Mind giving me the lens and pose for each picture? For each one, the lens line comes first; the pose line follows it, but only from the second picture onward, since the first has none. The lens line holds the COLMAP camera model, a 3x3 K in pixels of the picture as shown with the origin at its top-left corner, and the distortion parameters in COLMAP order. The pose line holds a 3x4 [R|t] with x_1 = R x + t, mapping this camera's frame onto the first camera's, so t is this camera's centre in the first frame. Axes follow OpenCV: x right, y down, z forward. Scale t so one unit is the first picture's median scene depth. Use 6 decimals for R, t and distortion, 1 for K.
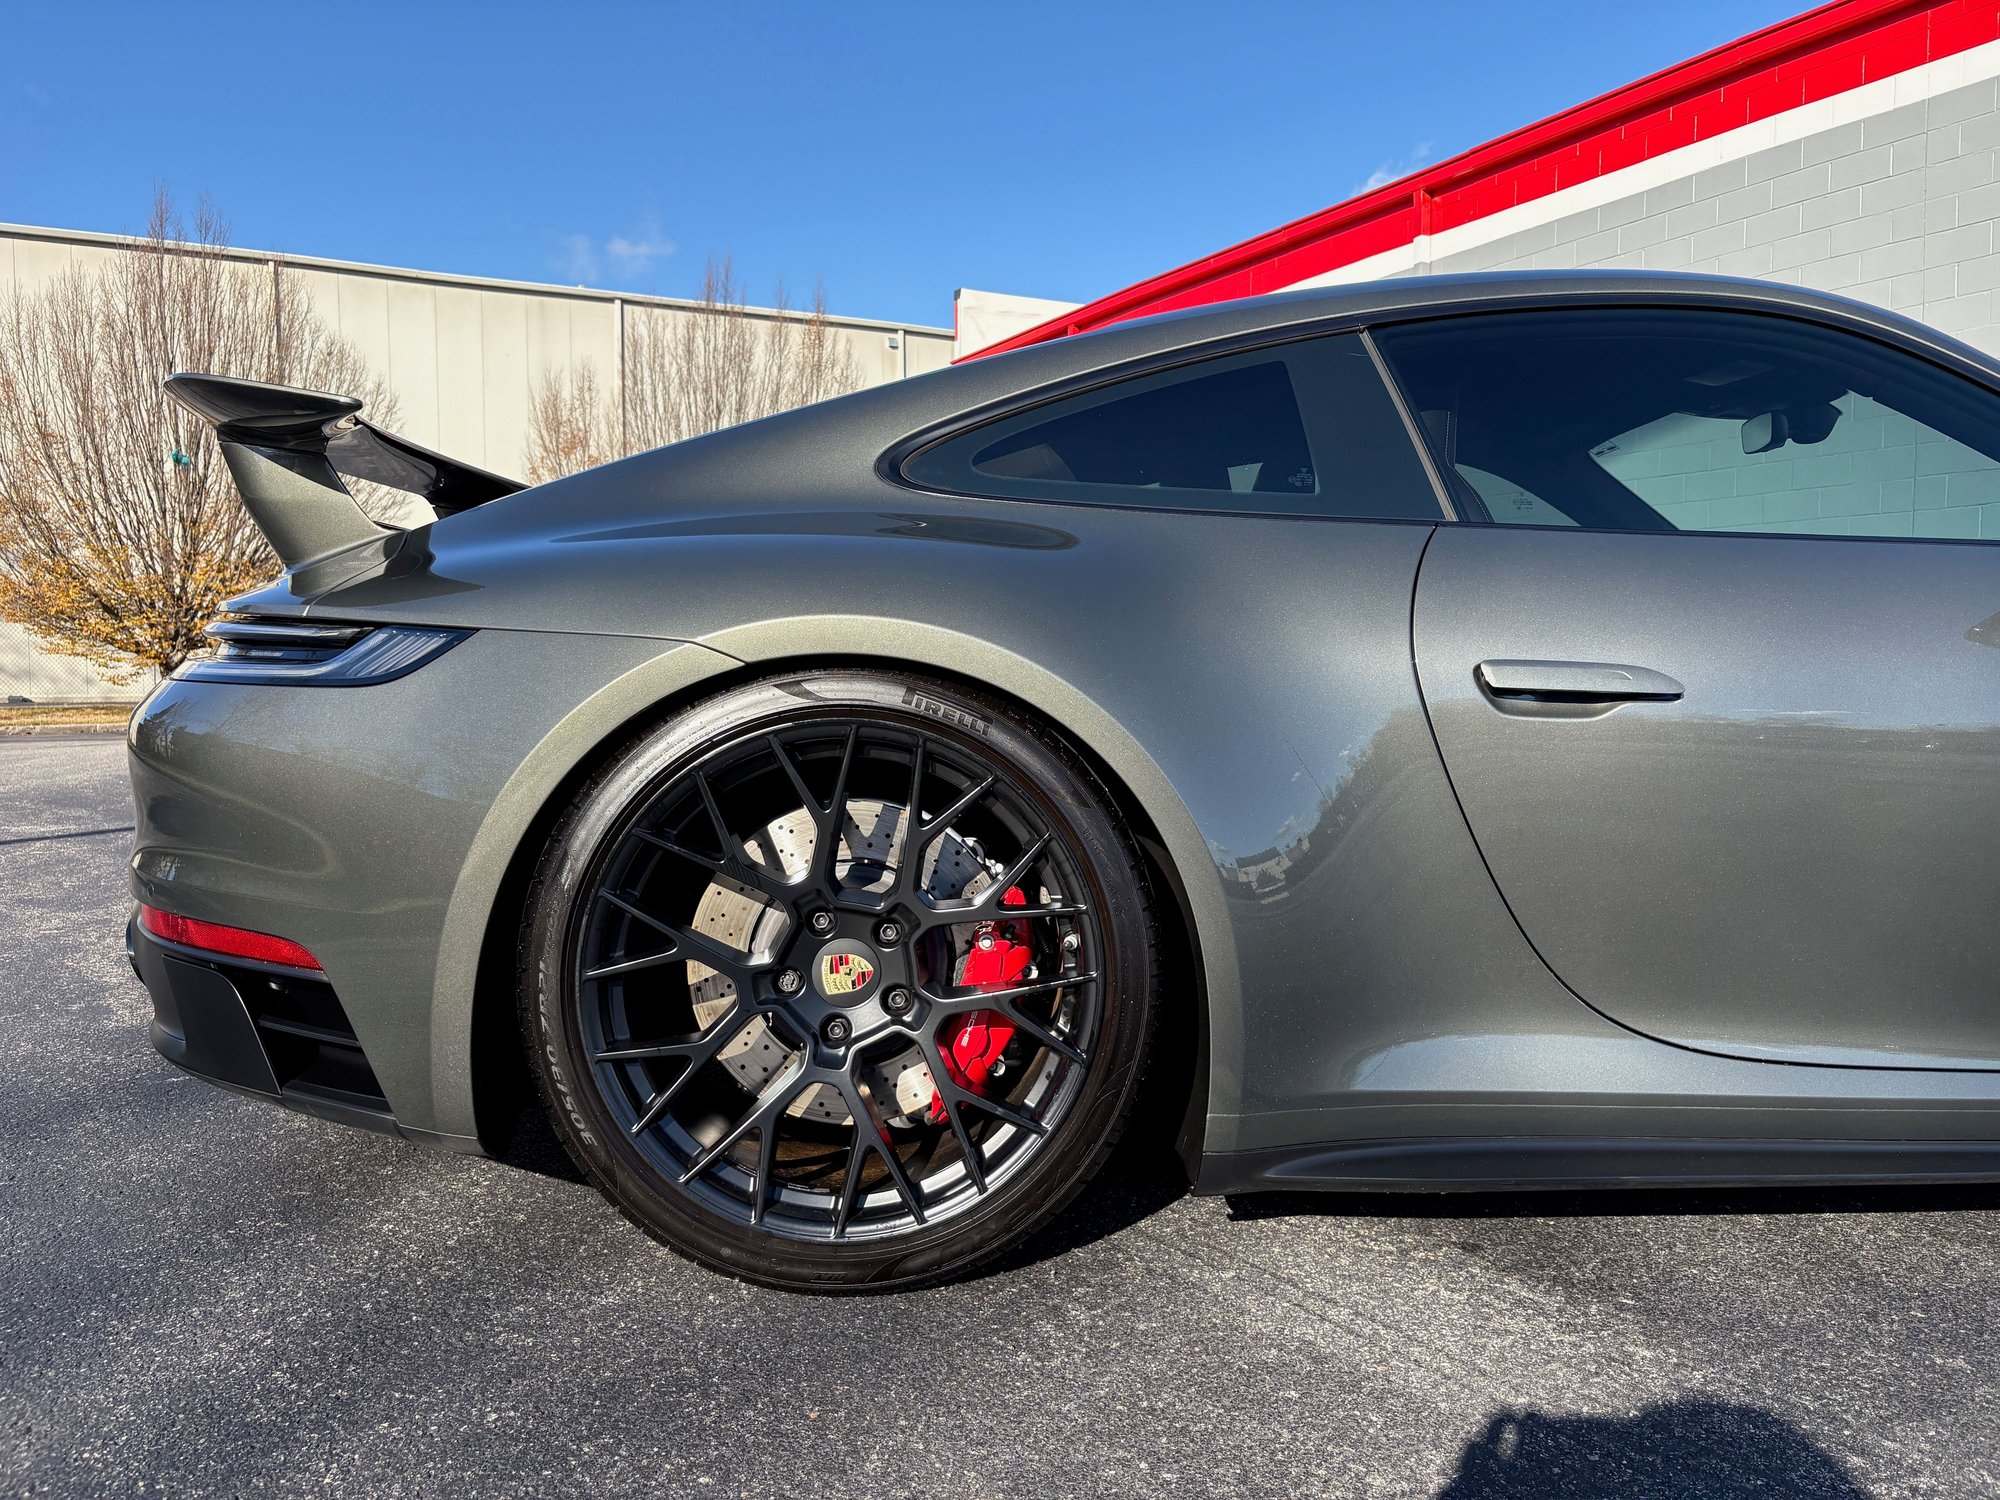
lens RADIAL K [[1514.4, 0, 994.4], [0, 1514.4, 745.3], [0, 0, 1]] dist [0.038927, -0.040510]
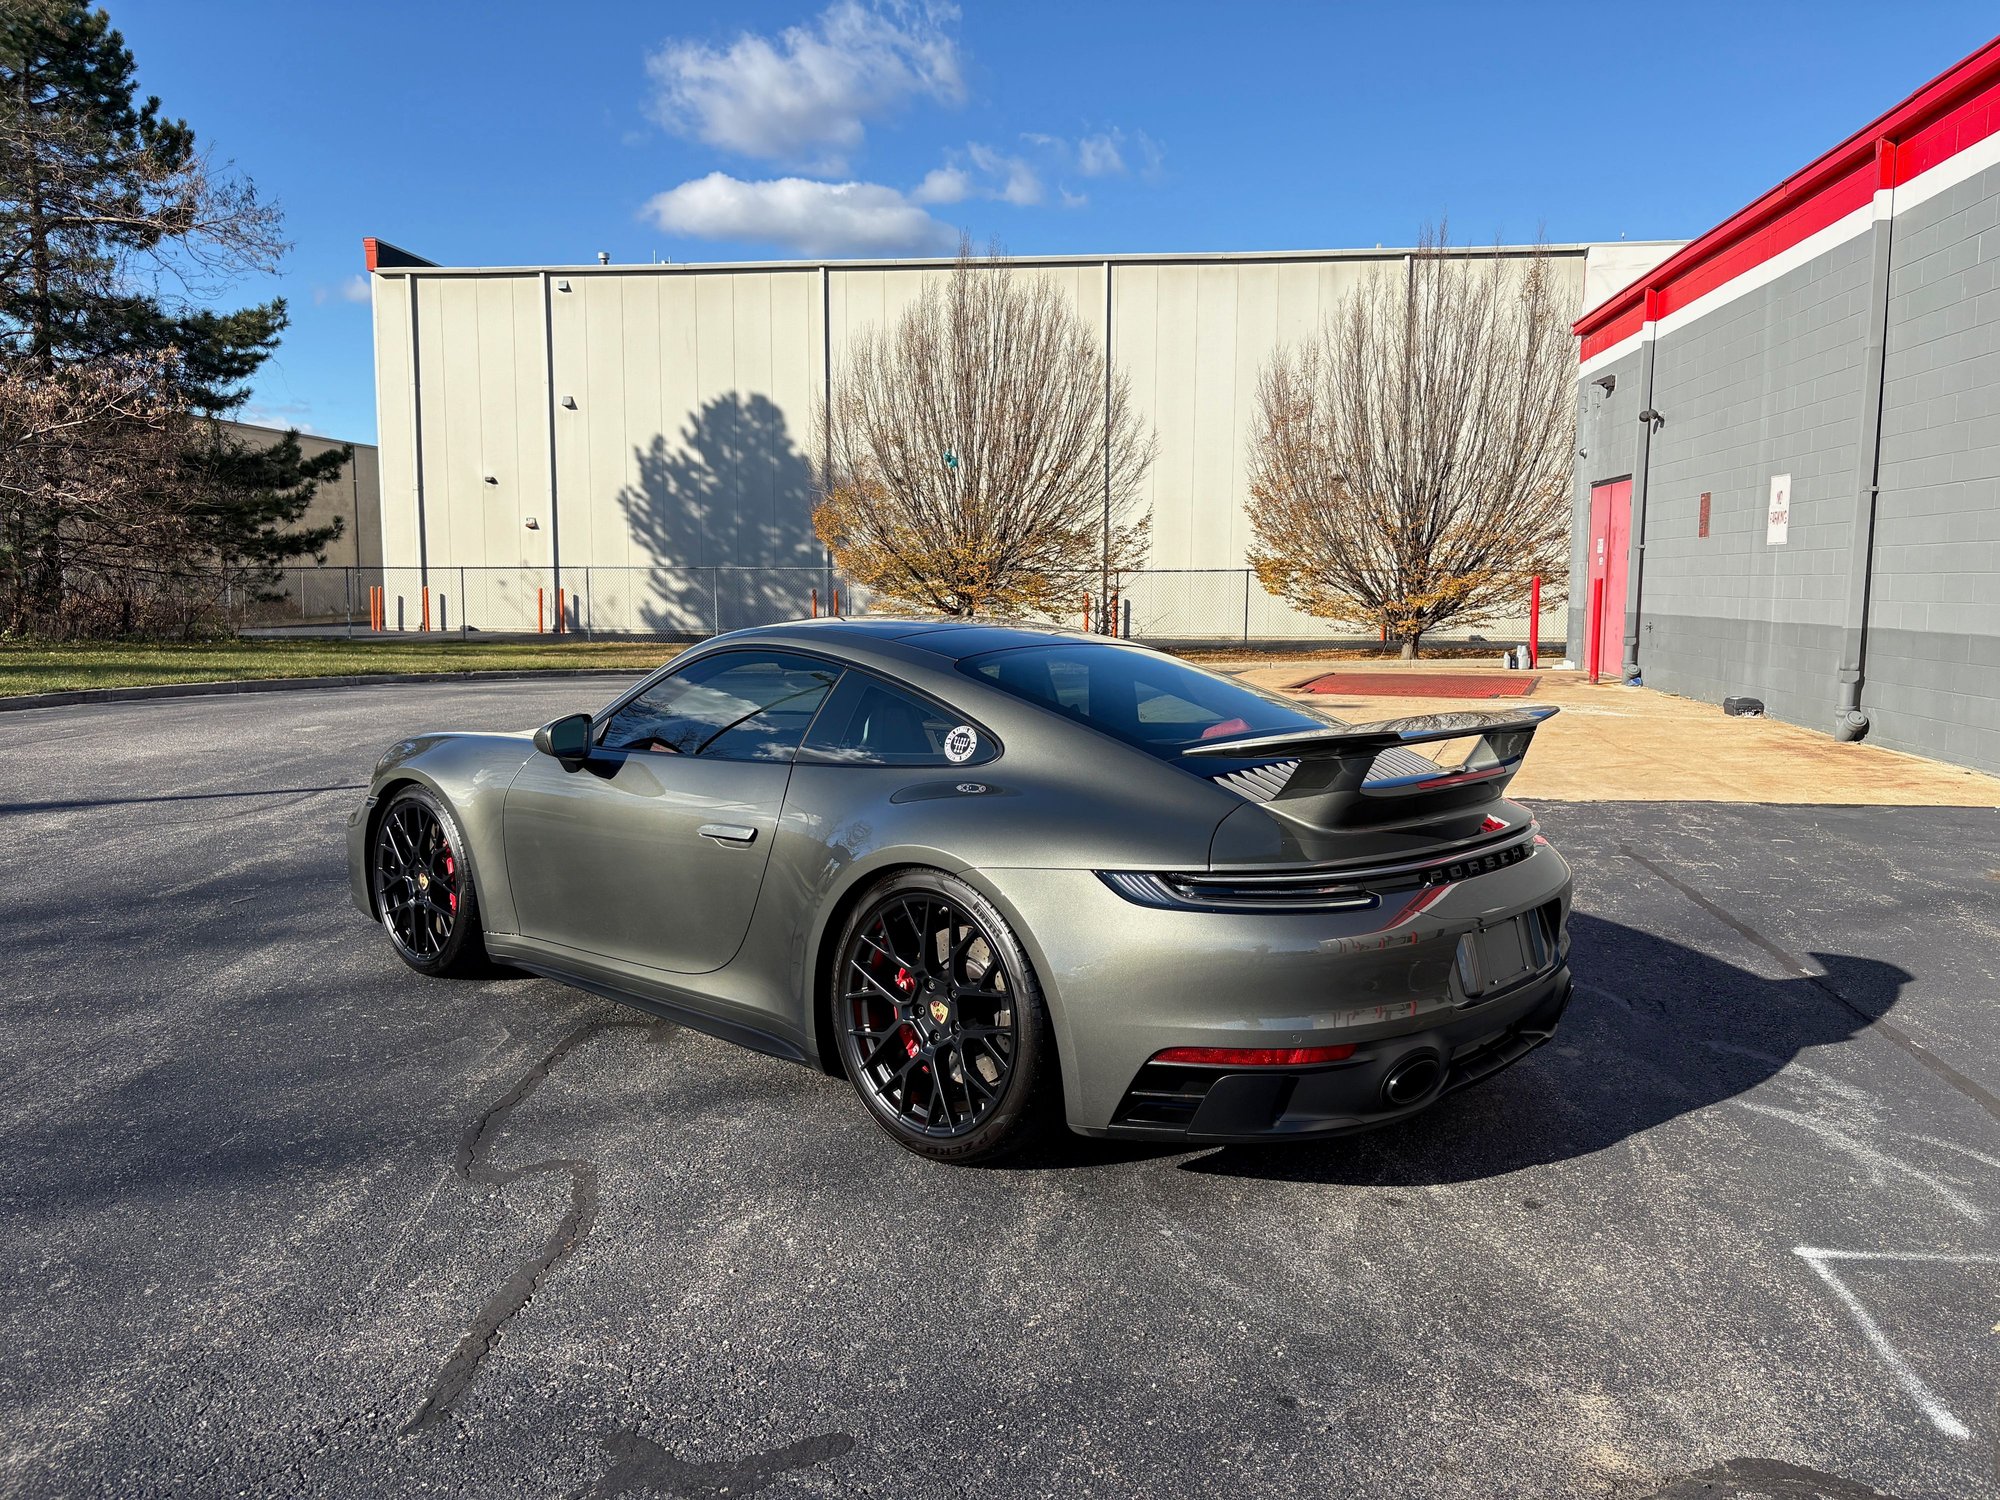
lens RADIAL K [[1514.4, 0, 1007.0], [0, 1514.4, 749.6], [0, 0, 1]] dist [0.038927, -0.040510]
pose [[0.822833, 0.067841, -0.564219, 2.357798], [-0.037031, 0.997139, 0.065891, -0.308568], [0.567075, -0.033323, 0.822992, -0.158768]]
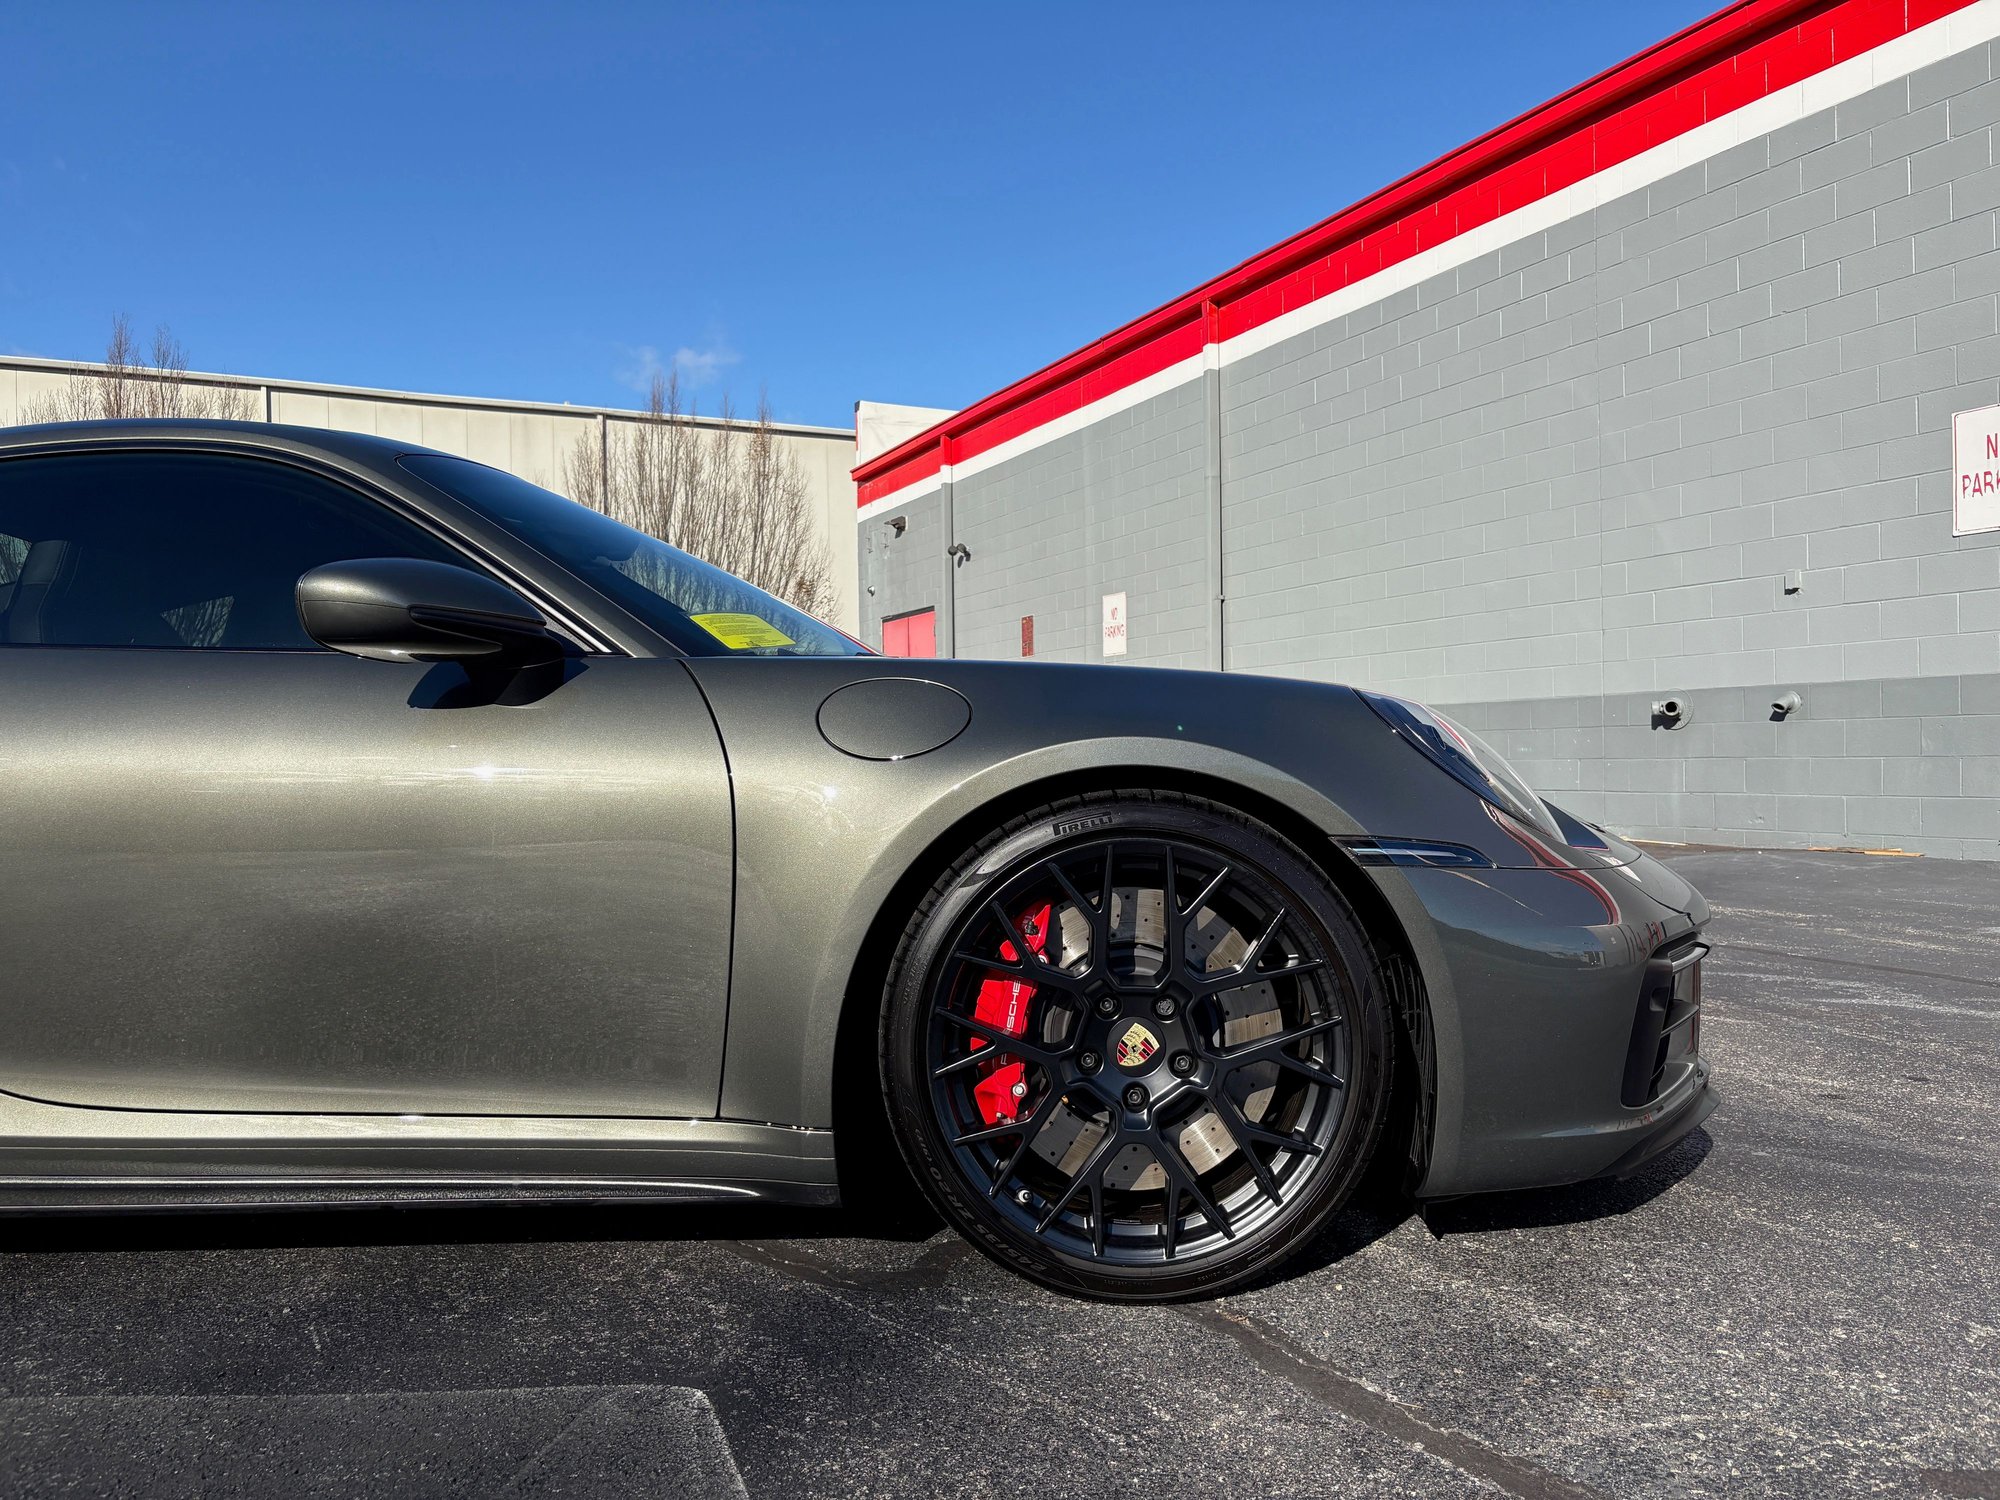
lens RADIAL K [[1514.4, 0, 1008.7], [0, 1514.4, 755.5], [0, 0, 1]] dist [0.038927, -0.040510]
pose [[0.999369, -0.013398, -0.032884, 1.061313], [0.011478, 0.998256, -0.057907, 0.016627], [0.033603, 0.057493, 0.997780, -0.113459]]
